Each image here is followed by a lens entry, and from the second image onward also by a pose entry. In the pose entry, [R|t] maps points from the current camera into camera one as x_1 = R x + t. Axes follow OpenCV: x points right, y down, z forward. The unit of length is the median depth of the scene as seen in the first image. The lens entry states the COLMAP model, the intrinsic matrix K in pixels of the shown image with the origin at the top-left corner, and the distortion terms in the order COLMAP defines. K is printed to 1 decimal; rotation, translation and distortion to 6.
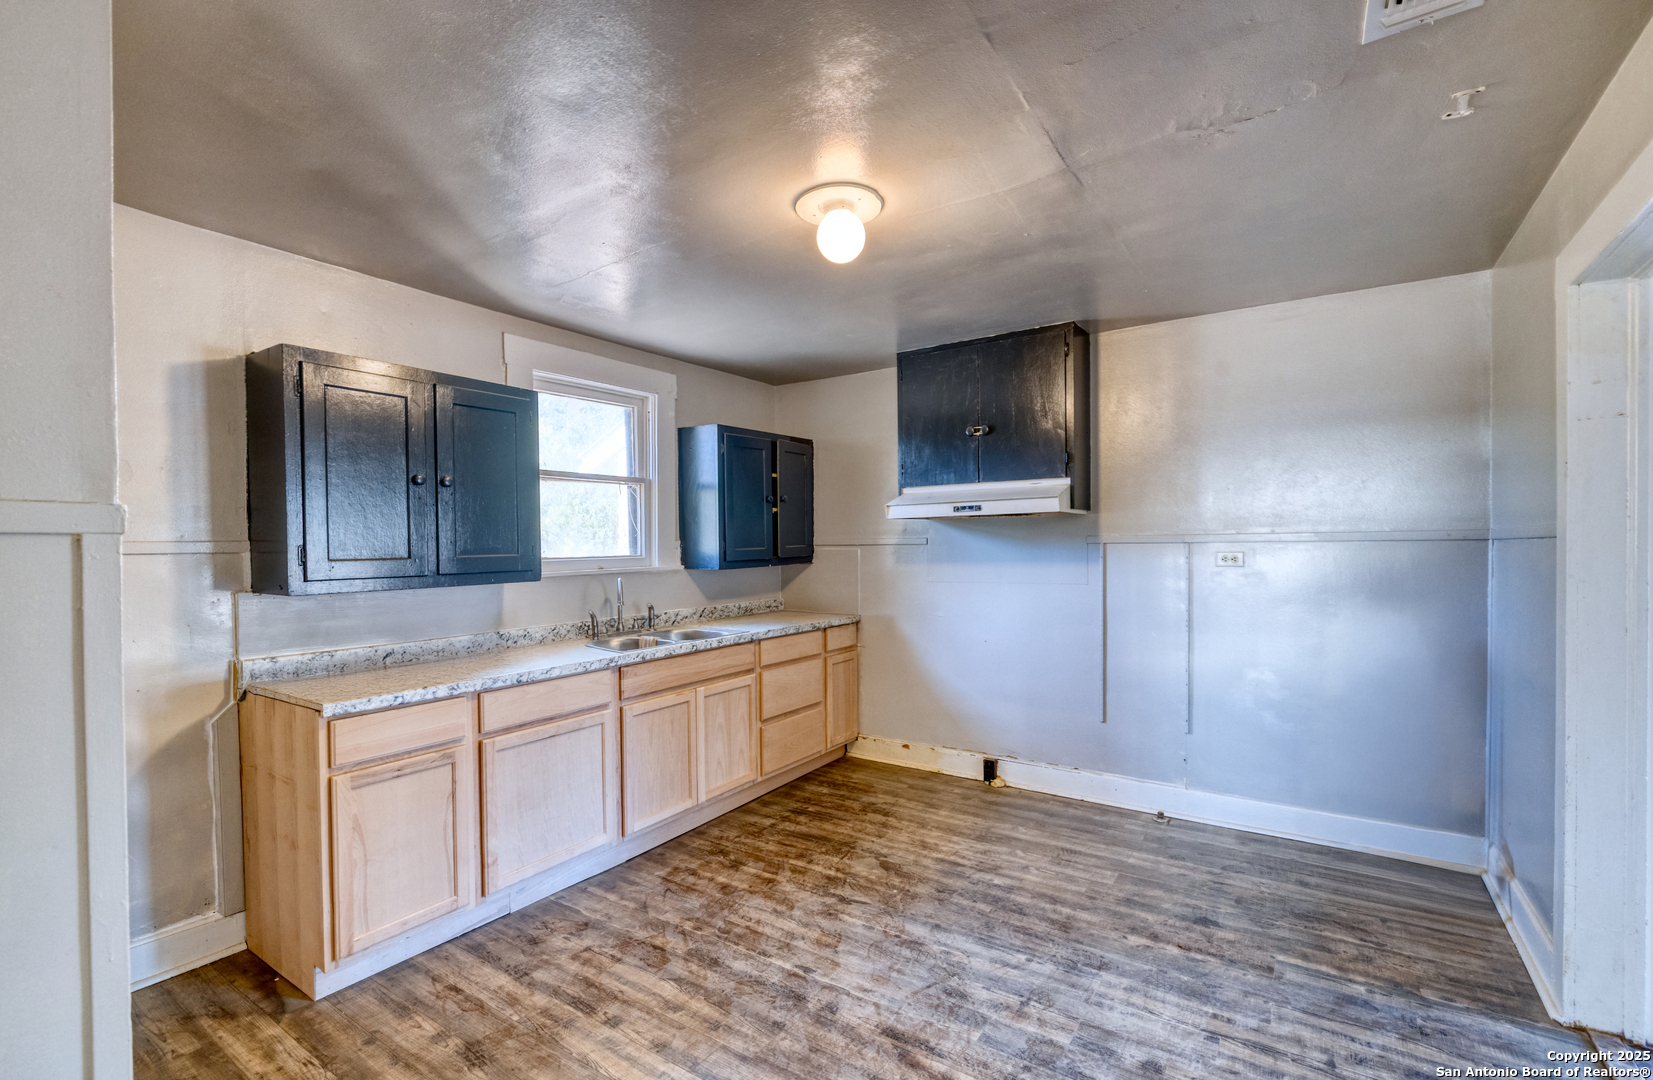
lens RADIAL K [[735.1, 0, 825.6], [0, 735.1, 545.6], [0, 0, 1]] dist [0.000159, -0.000400]
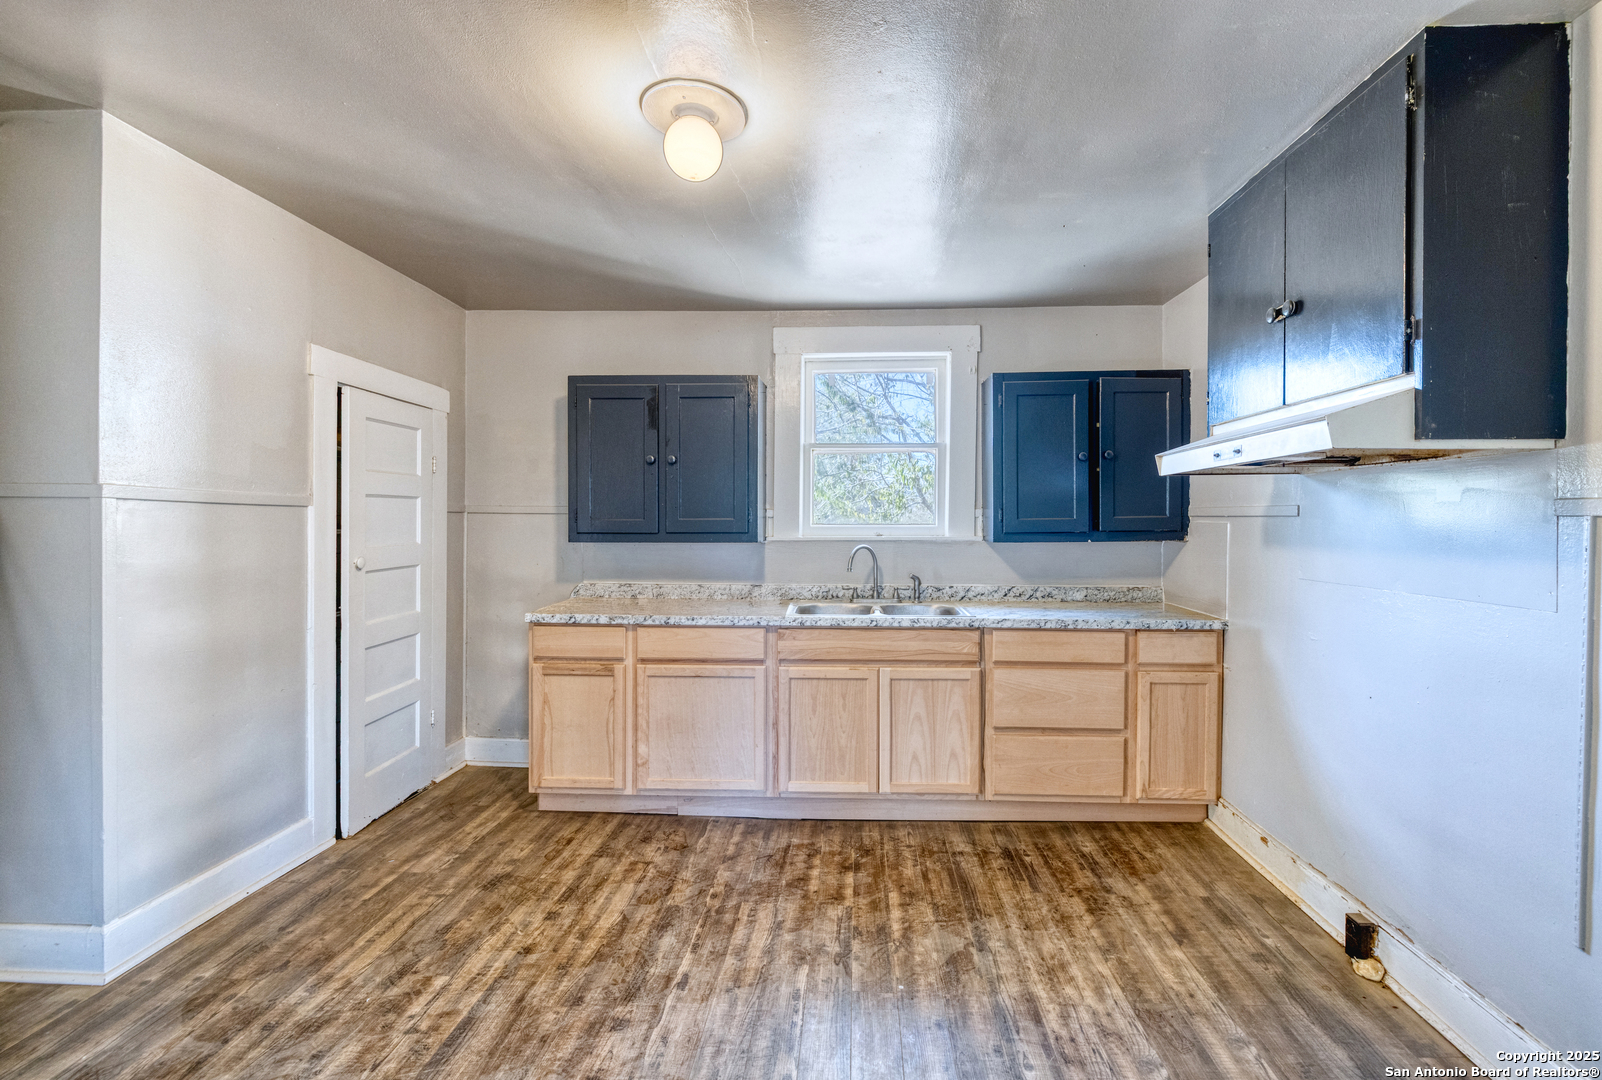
lens RADIAL K [[707.6, 0, 822.5], [0, 707.6, 519.5], [0, 0, 1]] dist [-0.002060, 0.000158]
pose [[0.523350, 0.016226, -0.851963, 0.568462], [-0.013338, 0.999852, 0.010850, 0.000225], [0.852013, 0.005685, 0.523489, 0.498656]]
